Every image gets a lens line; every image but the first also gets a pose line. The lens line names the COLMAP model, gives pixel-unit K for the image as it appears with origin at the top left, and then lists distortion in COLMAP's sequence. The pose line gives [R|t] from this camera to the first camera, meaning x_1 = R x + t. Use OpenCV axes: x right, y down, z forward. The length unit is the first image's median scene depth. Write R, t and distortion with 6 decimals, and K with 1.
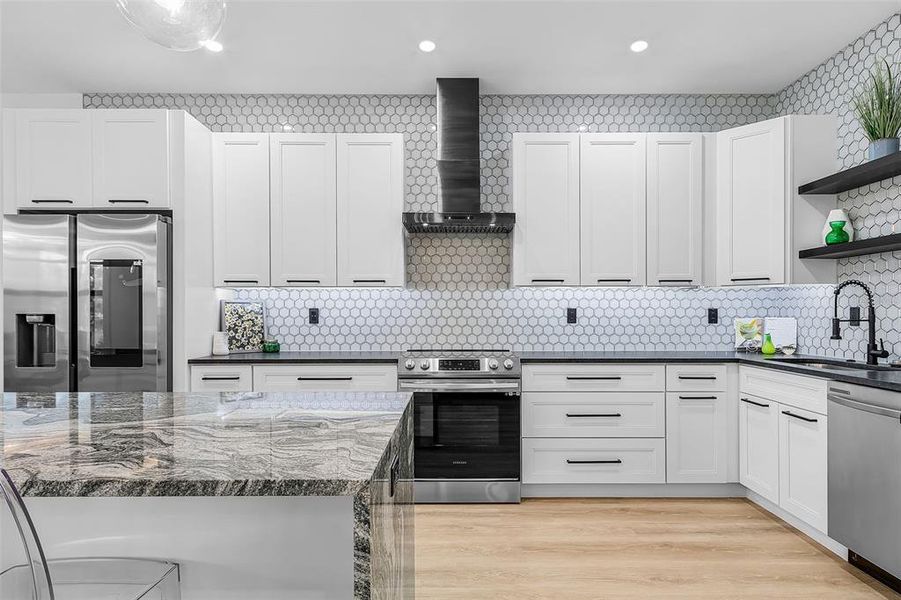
lens RADIAL K [[495.3, 0, 456.2], [0, 495.3, 312.5], [0, 0, 1]] dist [0.013115, 0.000393]
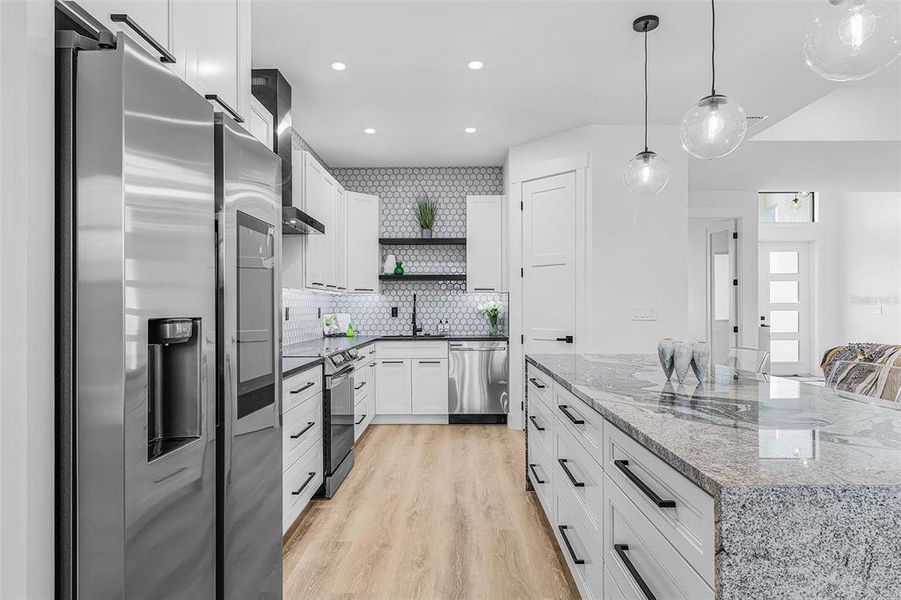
lens RADIAL K [[534.6, 0, 461.7], [0, 534.6, 313.1], [0, 0, 1]] dist [0.019470, 0.001238]
pose [[0.002688, -0.007173, 0.999971, -1.187174], [0.005937, 0.999957, 0.007157, -0.002380], [-0.999979, 0.005917, 0.002731, 0.710326]]
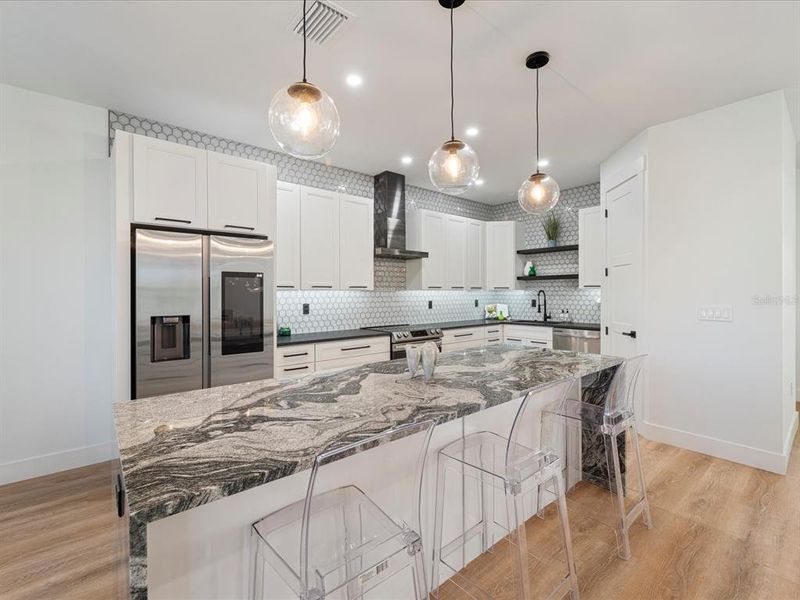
lens RADIAL K [[367.2, 0, 400.1], [0, 367.2, 294.1], [0, 0, 1]] dist [0.015429, -0.000261]
pose [[0.769171, -0.003924, 0.639031, -0.912900], [0.005991, 0.999981, -0.001071, -0.040809], [-0.639015, 0.004652, 0.769180, -0.021235]]
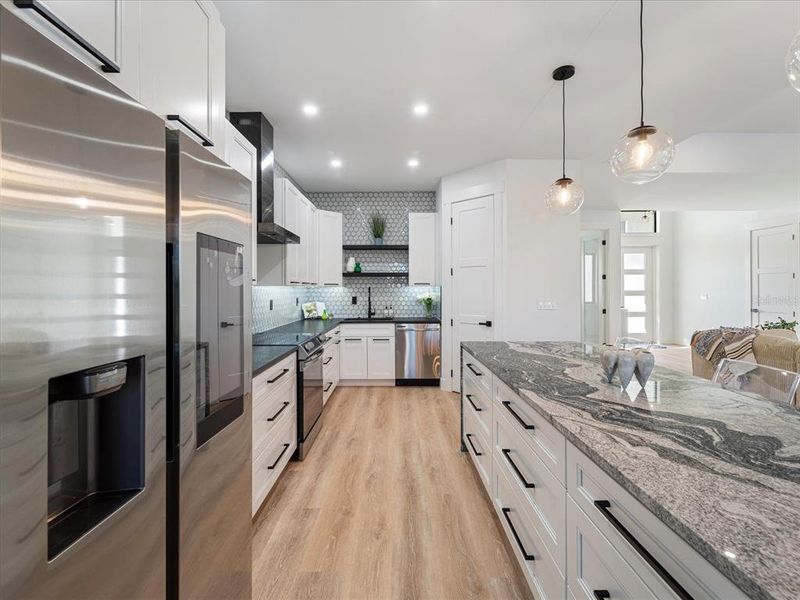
lens RADIAL K [[367.2, 0, 401.9], [0, 367.2, 289.3], [0, 0, 1]] dist [0.015429, -0.000261]
pose [[-0.004191, 0.001250, 0.999990, -1.020406], [0.005792, 0.999982, -0.001226, -0.043491], [-0.999974, 0.005787, -0.004199, 0.736881]]
